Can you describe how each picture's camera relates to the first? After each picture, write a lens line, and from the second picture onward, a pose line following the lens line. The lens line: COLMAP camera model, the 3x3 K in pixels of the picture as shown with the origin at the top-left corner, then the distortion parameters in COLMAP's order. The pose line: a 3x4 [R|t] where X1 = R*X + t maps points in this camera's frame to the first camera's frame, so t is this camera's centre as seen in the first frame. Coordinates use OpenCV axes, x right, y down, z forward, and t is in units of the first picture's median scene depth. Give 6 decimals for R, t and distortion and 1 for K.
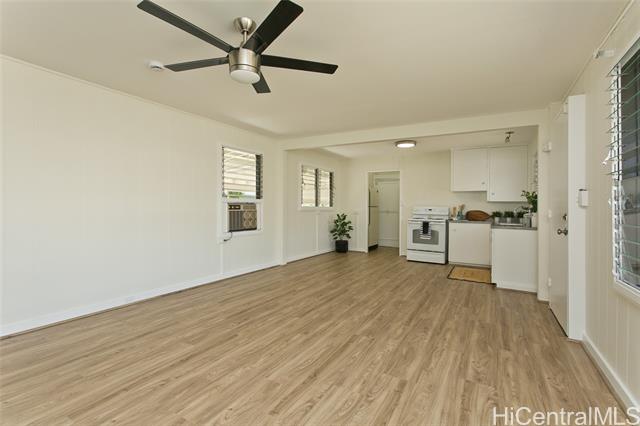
lens RADIAL K [[299.9, 0, 320.0], [0, 299.9, 213.0], [0, 0, 1]] dist [-0.001424, -0.000490]
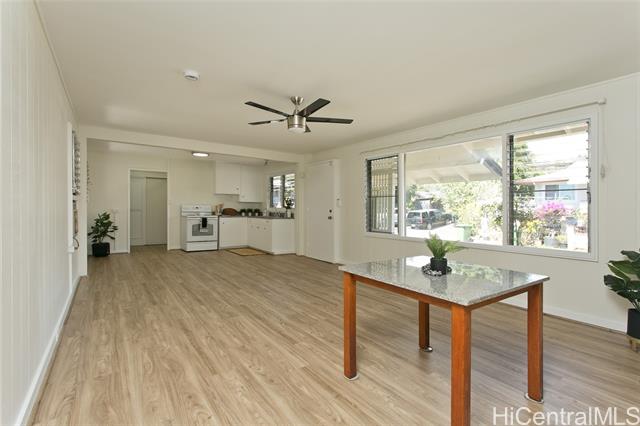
lens RADIAL K [[299.9, 0, 320.0], [0, 299.9, 213.0], [0, 0, 1]] dist [-0.001424, -0.000490]
pose [[0.413448, -0.021227, 0.910280, -0.589934], [0.011856, 0.999769, 0.017928, -0.006514], [-0.910450, 0.003380, 0.413605, 0.064214]]
